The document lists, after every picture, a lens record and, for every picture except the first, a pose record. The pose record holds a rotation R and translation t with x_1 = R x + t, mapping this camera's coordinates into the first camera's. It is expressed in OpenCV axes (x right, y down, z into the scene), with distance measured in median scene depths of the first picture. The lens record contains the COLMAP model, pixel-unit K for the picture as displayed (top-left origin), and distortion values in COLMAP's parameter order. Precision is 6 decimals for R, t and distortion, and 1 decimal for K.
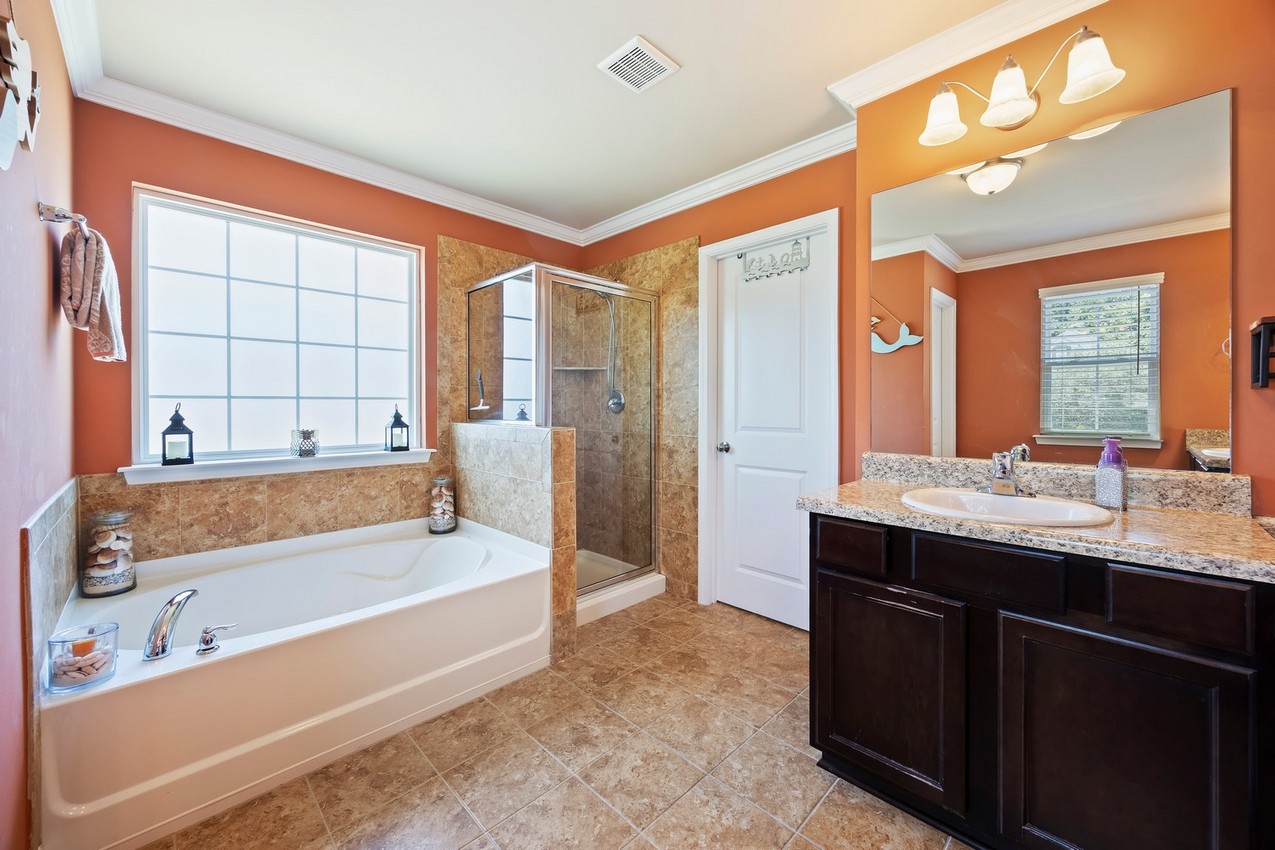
lens RADIAL K [[486.6, 0, 638.4], [0, 486.6, 404.4], [0, 0, 1]] dist [-0.006323, 0.000405]
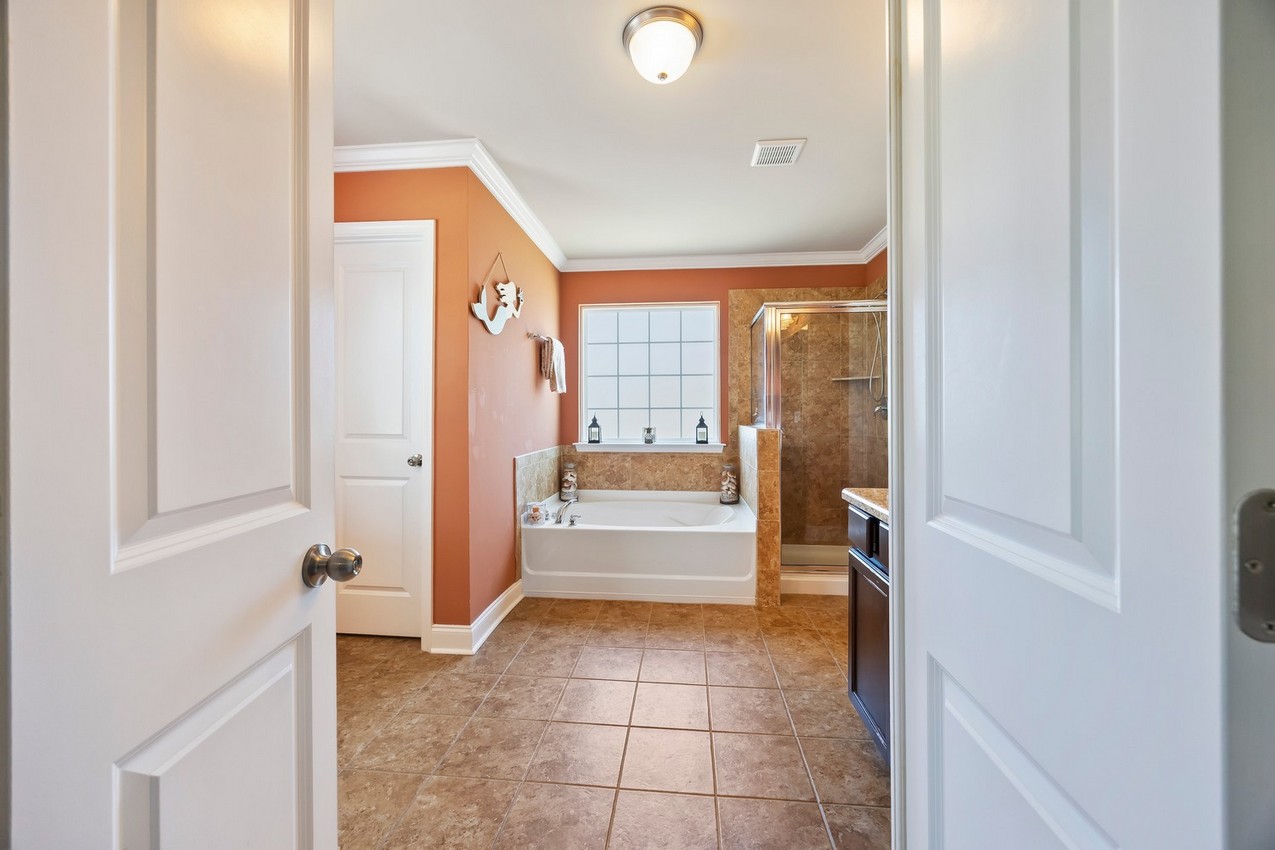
lens RADIAL K [[486.6, 0, 638.4], [0, 486.6, 404.4], [0, 0, 1]] dist [-0.006323, 0.000405]
pose [[0.627931, -0.018654, -0.778046, 0.658046], [0.005597, 0.999795, -0.019453, 0.005596], [0.778249, 0.007860, 0.627907, -0.097415]]
